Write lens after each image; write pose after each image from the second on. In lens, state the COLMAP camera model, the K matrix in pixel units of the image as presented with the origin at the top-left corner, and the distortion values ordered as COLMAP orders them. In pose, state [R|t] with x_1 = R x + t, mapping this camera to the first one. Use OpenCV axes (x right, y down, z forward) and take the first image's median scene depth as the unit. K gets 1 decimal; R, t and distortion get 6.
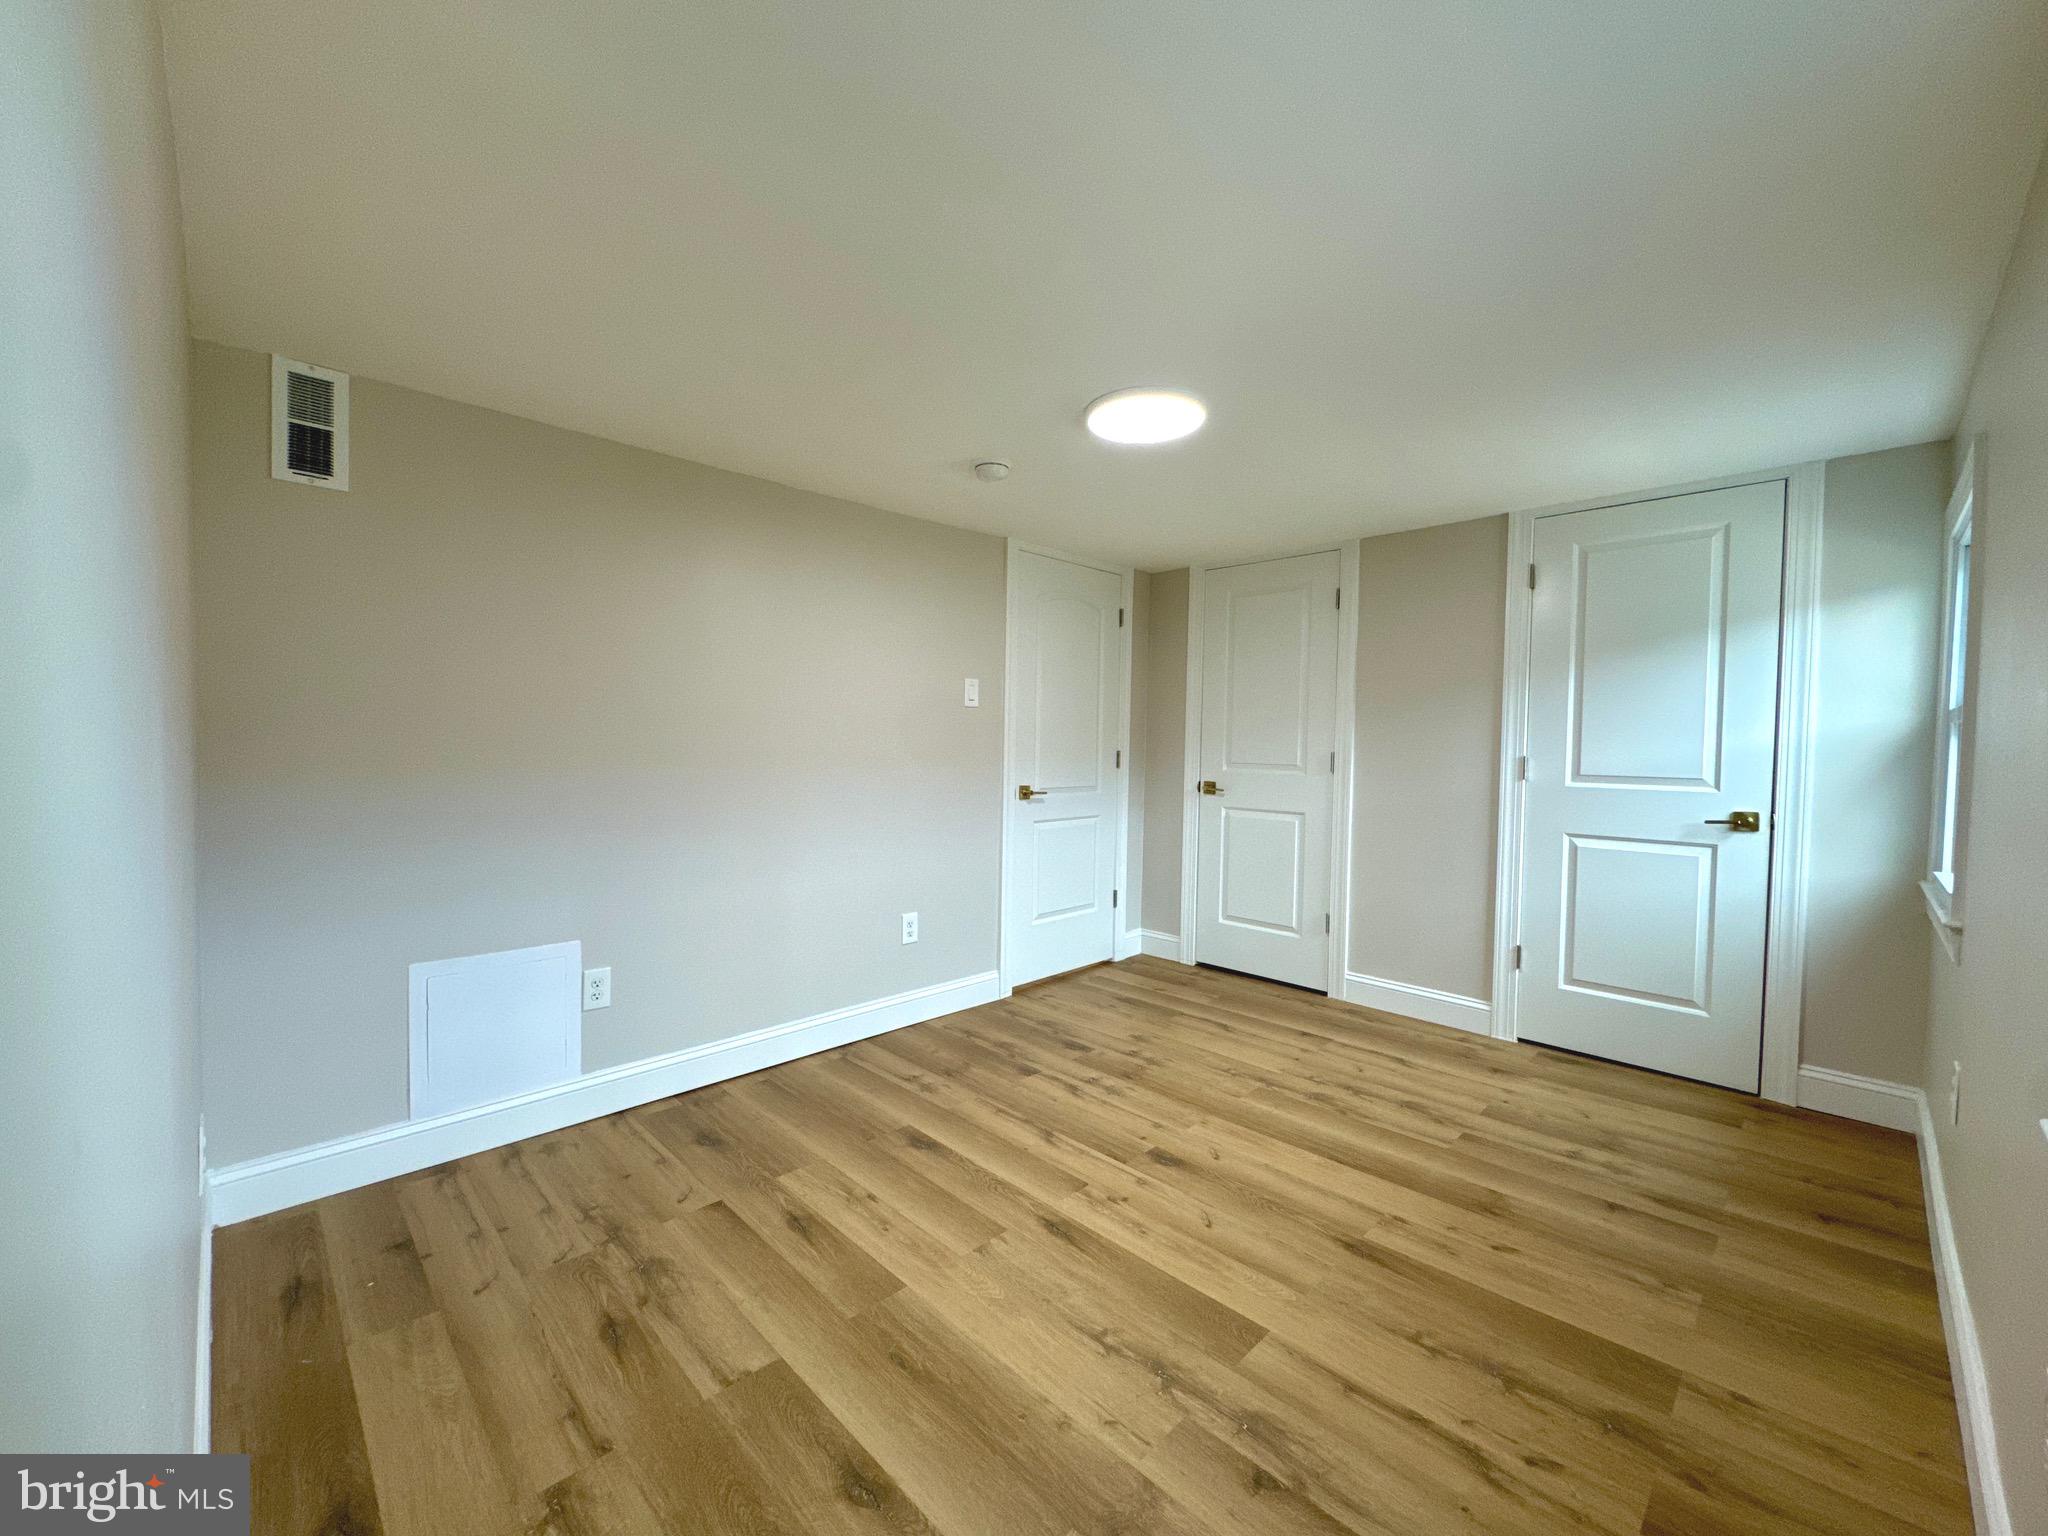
lens RADIAL K [[815.3, 0, 1024.7], [0, 815.3, 767.9], [0, 0, 1]] dist [-0.000421, -0.000112]
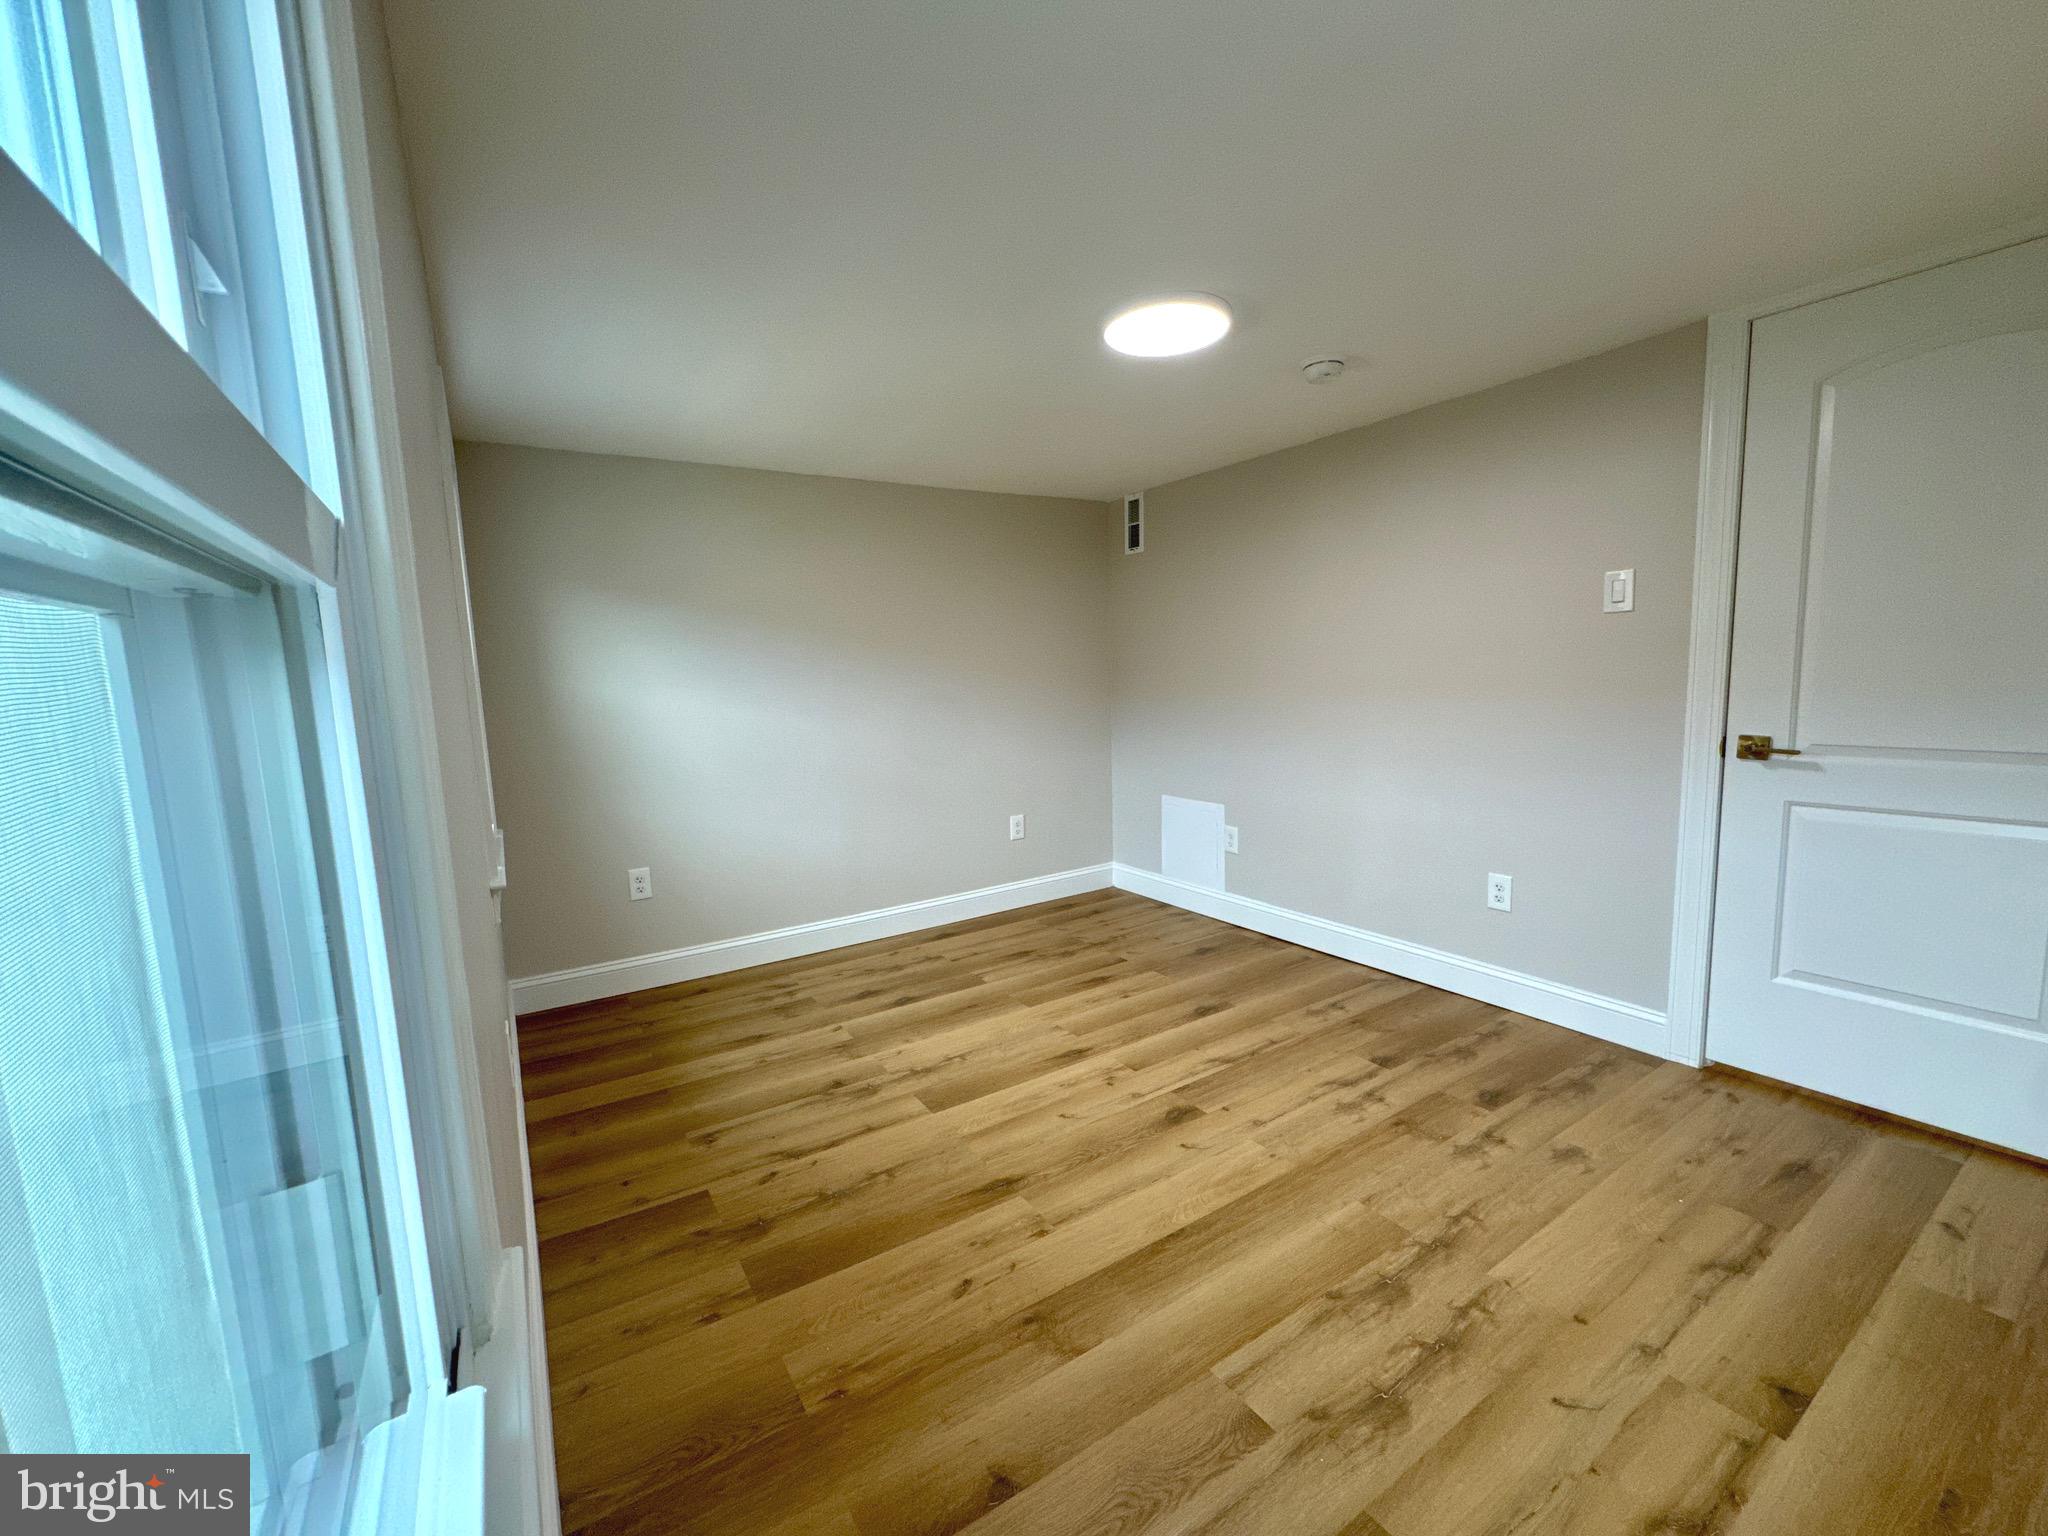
lens RADIAL K [[815.3, 0, 1018.1], [0, 815.3, 768.4], [0, 0, 1]] dist [-0.000421, -0.000112]
pose [[-0.205192, 0.109882, -0.972534, 1.130162], [0.000343, 0.993686, 0.112200, -0.033478], [0.978722, 0.022689, -0.203934, 1.026881]]
